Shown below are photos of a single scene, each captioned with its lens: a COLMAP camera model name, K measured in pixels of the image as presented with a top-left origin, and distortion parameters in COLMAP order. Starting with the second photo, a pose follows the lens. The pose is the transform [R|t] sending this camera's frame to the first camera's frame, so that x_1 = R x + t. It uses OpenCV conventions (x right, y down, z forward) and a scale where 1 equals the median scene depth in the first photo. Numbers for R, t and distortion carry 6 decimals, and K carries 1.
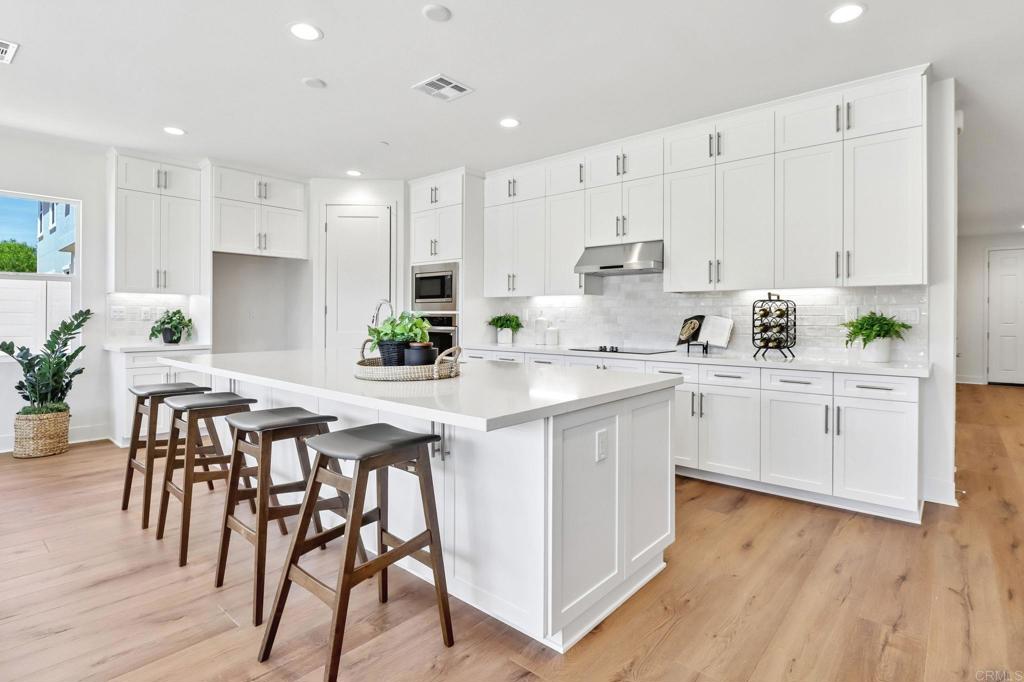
lens RADIAL K [[508.3, 0, 521.8], [0, 508.3, 321.1], [0, 0, 1]] dist [-0.002715, -0.000358]
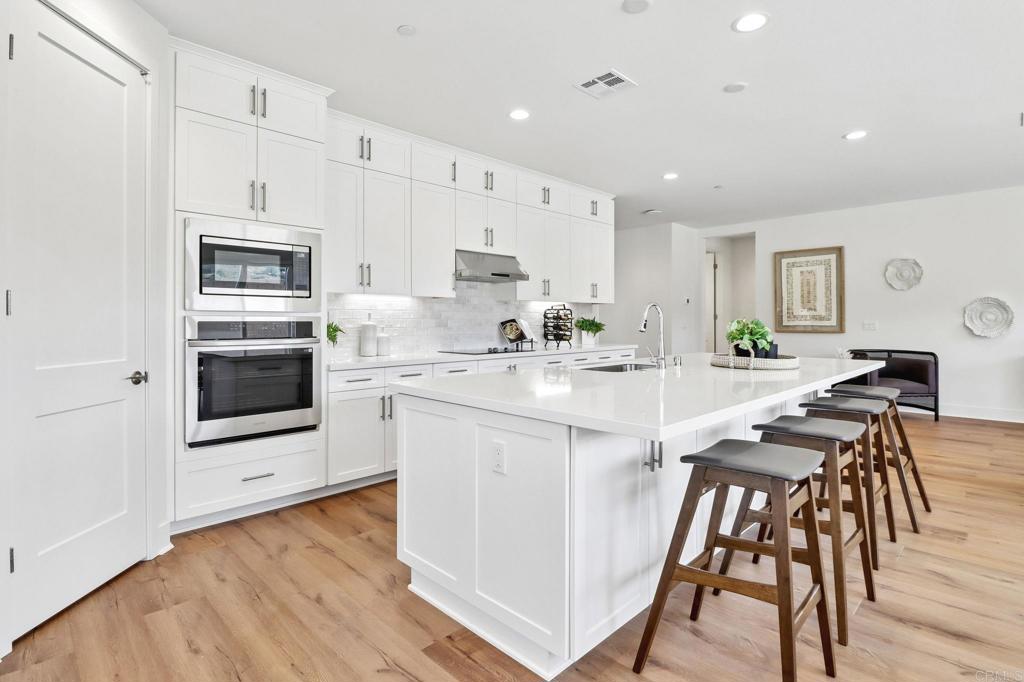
lens RADIAL K [[508.3, 0, 521.8], [0, 508.3, 321.1], [0, 0, 1]] dist [-0.002715, -0.000358]
pose [[0.075879, -0.004953, 0.997105, -0.937703], [0.011195, 0.999929, 0.004115, -0.011403], [-0.997054, 0.010850, 0.075929, 0.900947]]
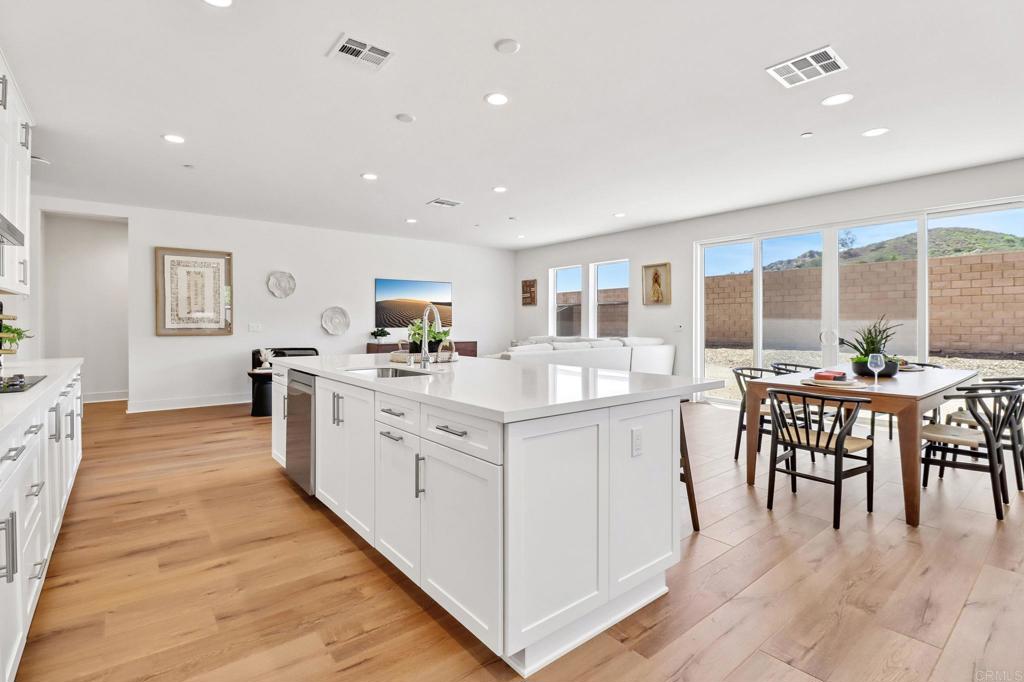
lens RADIAL K [[486.8, 0, 519.5], [0, 486.8, 317.2], [0, 0, 1]] dist [-0.010051, -0.000675]
pose [[-0.984729, -0.002870, 0.174072, -0.463605], [-0.003448, 0.999989, -0.003019, -0.013524], [-0.174062, -0.003573, -0.984728, 1.457551]]
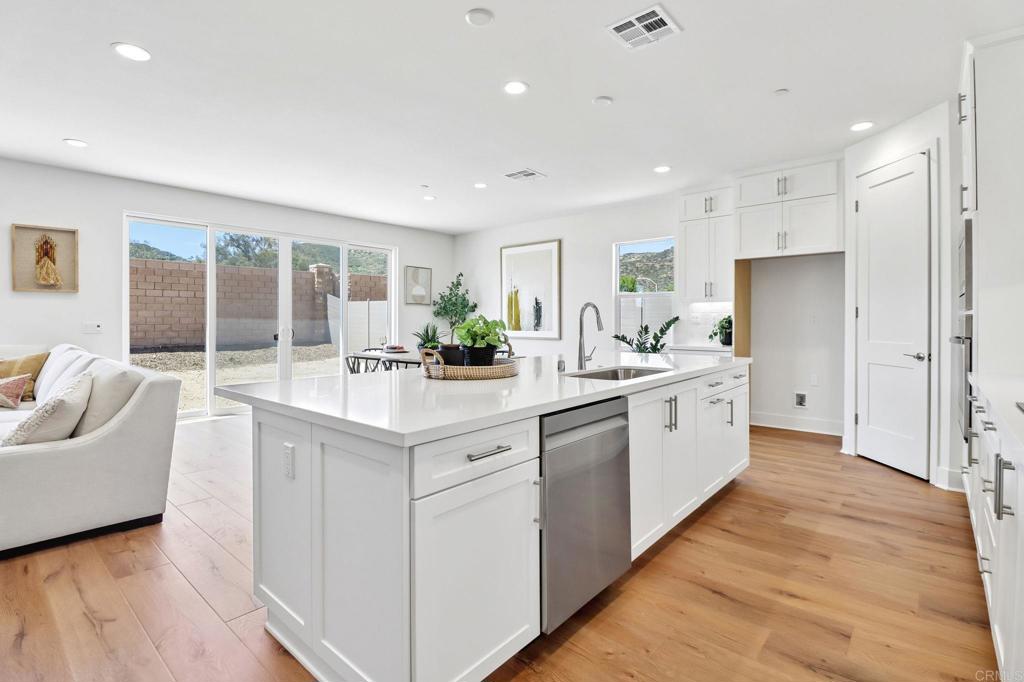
lens RADIAL K [[486.8, 0, 519.5], [0, 486.8, 317.2], [0, 0, 1]] dist [-0.010051, -0.000675]
pose [[0.008663, -0.011788, -0.999893, 0.489112], [-0.007342, 0.999903, -0.011852, -0.002771], [0.999936, 0.007444, 0.008575, 0.665623]]
